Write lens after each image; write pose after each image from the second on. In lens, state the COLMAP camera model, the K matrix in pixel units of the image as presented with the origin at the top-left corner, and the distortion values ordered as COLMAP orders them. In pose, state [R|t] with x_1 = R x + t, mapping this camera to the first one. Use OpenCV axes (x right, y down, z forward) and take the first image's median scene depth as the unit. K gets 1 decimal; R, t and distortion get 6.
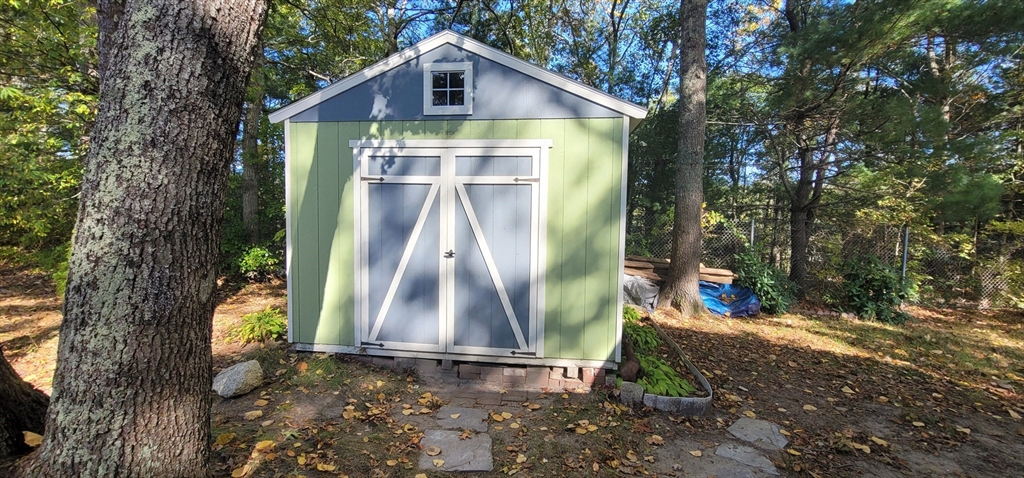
lens RADIAL K [[418.0, 0, 512.4], [0, 418.0, 240.6], [0, 0, 1]] dist [-0.008566, 0.003421]
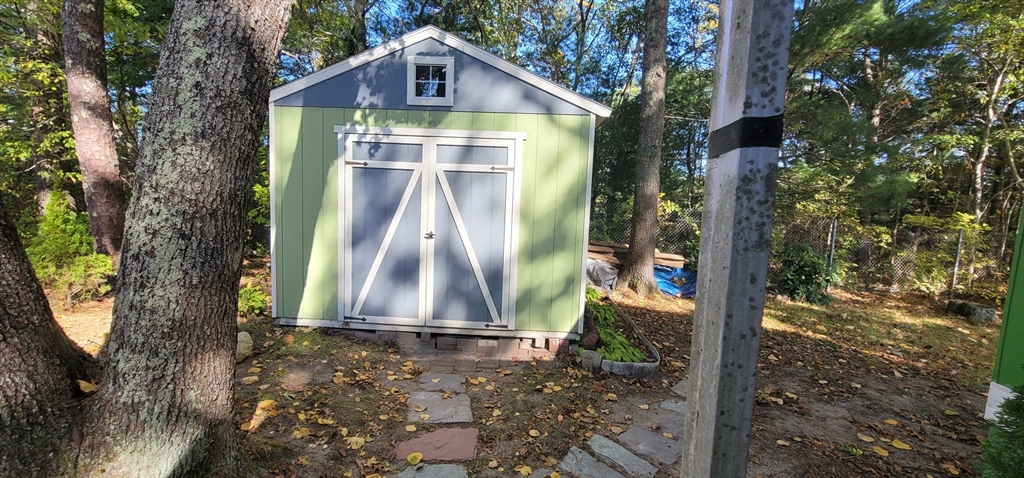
lens RADIAL K [[418.0, 0, 512.4], [0, 418.0, 240.6], [0, 0, 1]] dist [-0.008566, 0.003421]
pose [[0.996114, 0.015203, 0.086746, -0.031620], [-0.018364, 0.999192, 0.035762, 0.003099], [-0.086132, -0.037216, 0.995588, -0.099571]]
